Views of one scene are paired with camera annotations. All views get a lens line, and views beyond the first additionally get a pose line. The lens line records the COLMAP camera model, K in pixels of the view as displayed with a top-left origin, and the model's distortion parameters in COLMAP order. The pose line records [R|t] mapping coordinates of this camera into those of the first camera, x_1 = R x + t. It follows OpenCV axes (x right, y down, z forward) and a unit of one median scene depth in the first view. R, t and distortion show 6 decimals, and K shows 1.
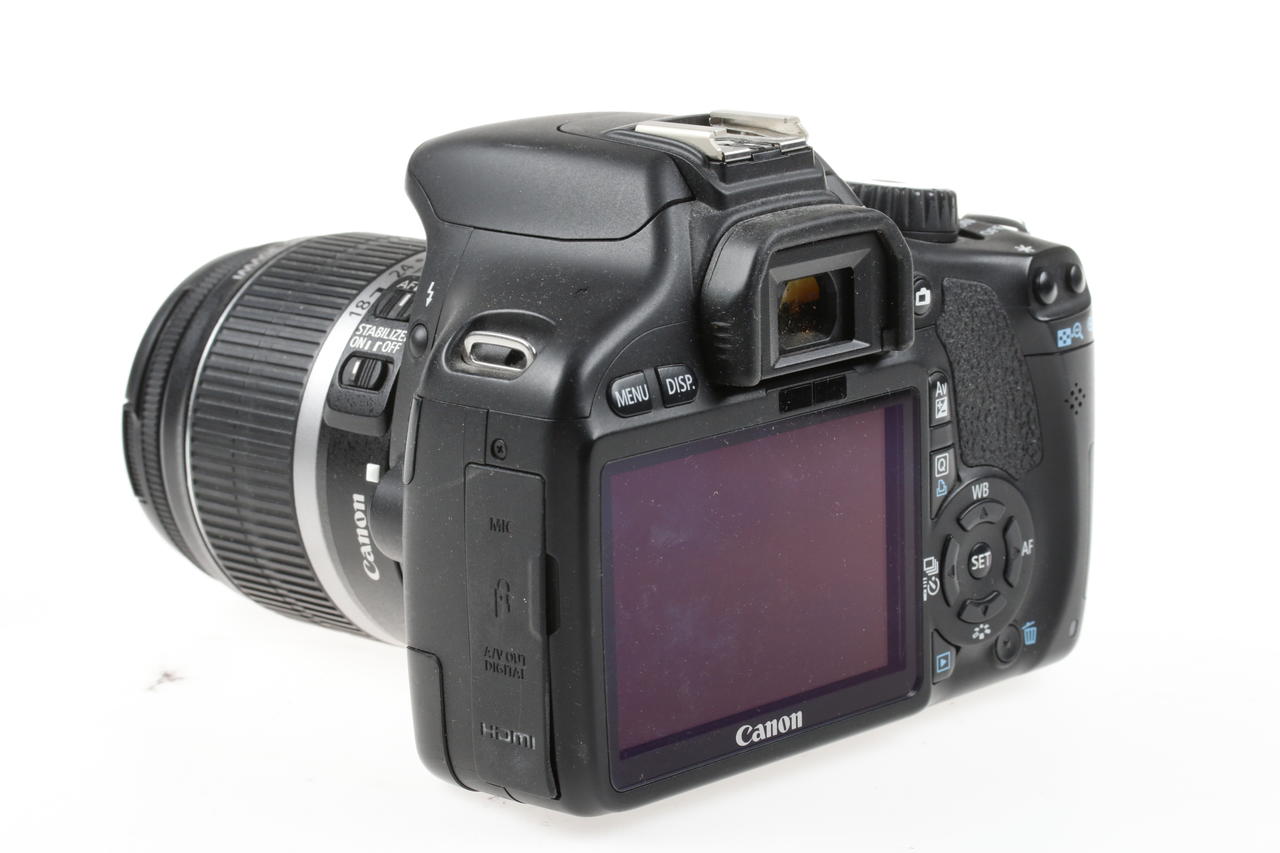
lens RADIAL K [[4008.2, 0, 639.5], [0, 4008.2, 425.3], [0, 0, 1]] dist [-0.654889, 0.000000]
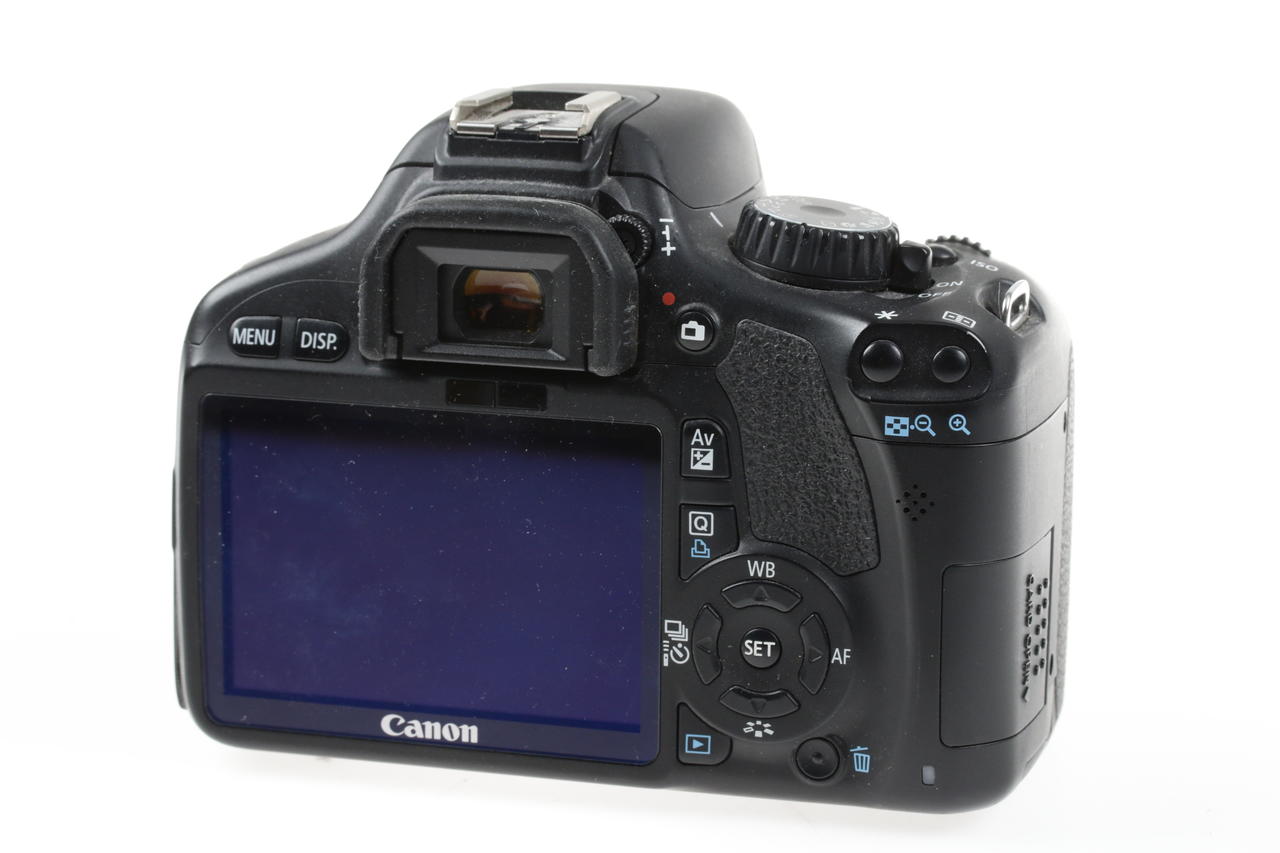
lens RADIAL K [[4008.2, 0, 640.6], [0, 4008.2, 429.5], [0, 0, 1]] dist [-0.654889, 0.000000]
pose [[0.485414, 0.203702, -0.850223, 0.830097], [-0.214144, 0.970558, 0.110273, -0.106822], [0.847653, 0.128542, 0.514743, 0.526130]]
